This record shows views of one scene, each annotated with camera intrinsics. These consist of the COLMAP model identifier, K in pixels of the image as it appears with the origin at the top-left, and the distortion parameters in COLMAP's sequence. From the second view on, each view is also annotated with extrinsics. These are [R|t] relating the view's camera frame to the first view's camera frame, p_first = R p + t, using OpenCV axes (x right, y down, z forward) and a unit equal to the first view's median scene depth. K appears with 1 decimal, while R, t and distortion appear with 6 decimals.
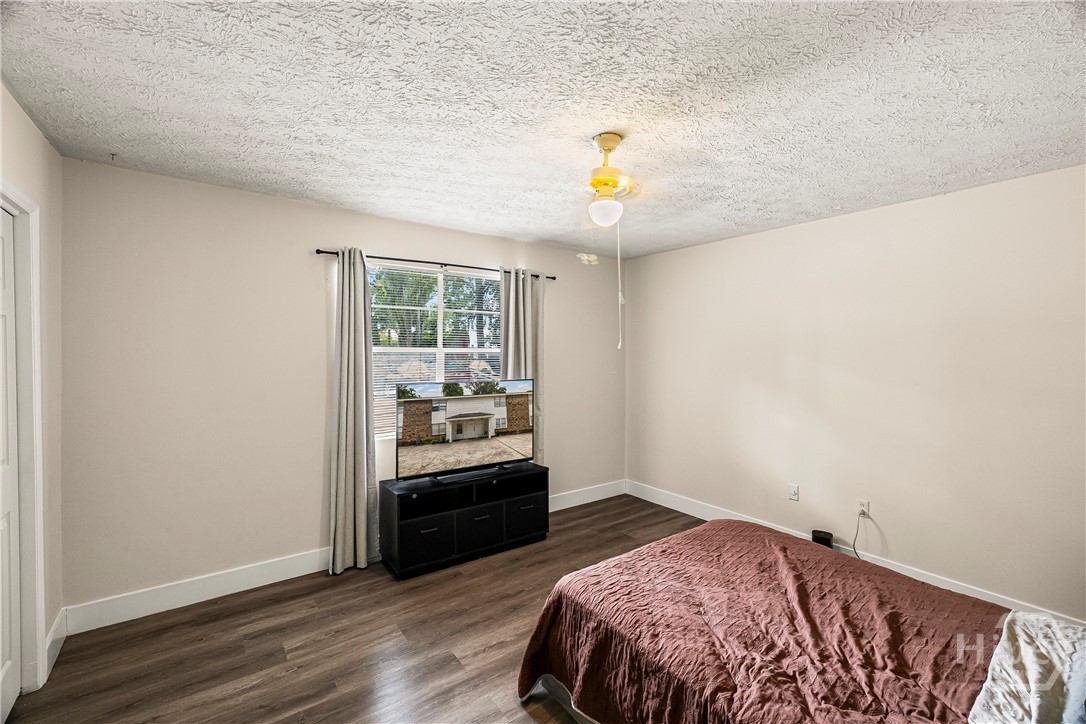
lens RADIAL K [[451.9, 0, 537.0], [0, 451.9, 361.2], [0, 0, 1]] dist [0.000184, 0.000258]
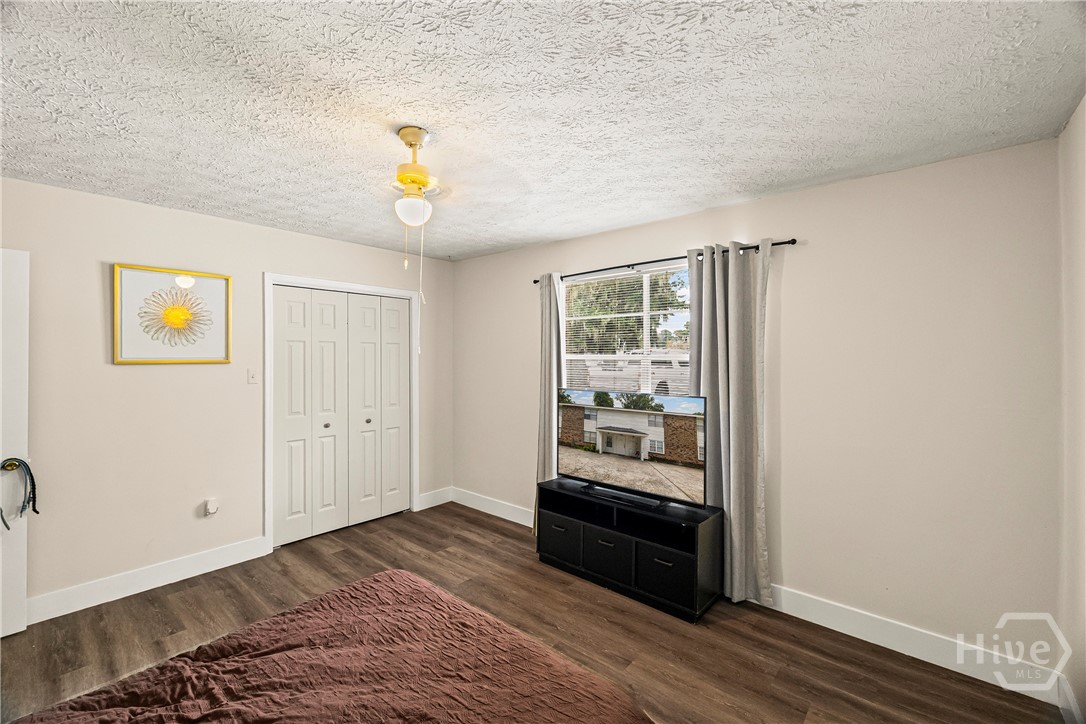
lens RADIAL K [[374.2, 0, 447.7], [0, 374.2, 342.3], [0, 0, 1]] dist [0.001478, 0.000246]
pose [[0.230927, -0.051203, -0.971623, 0.540292], [-0.015515, 0.998294, -0.056296, -0.011354], [0.972847, 0.028075, 0.229738, 0.482458]]
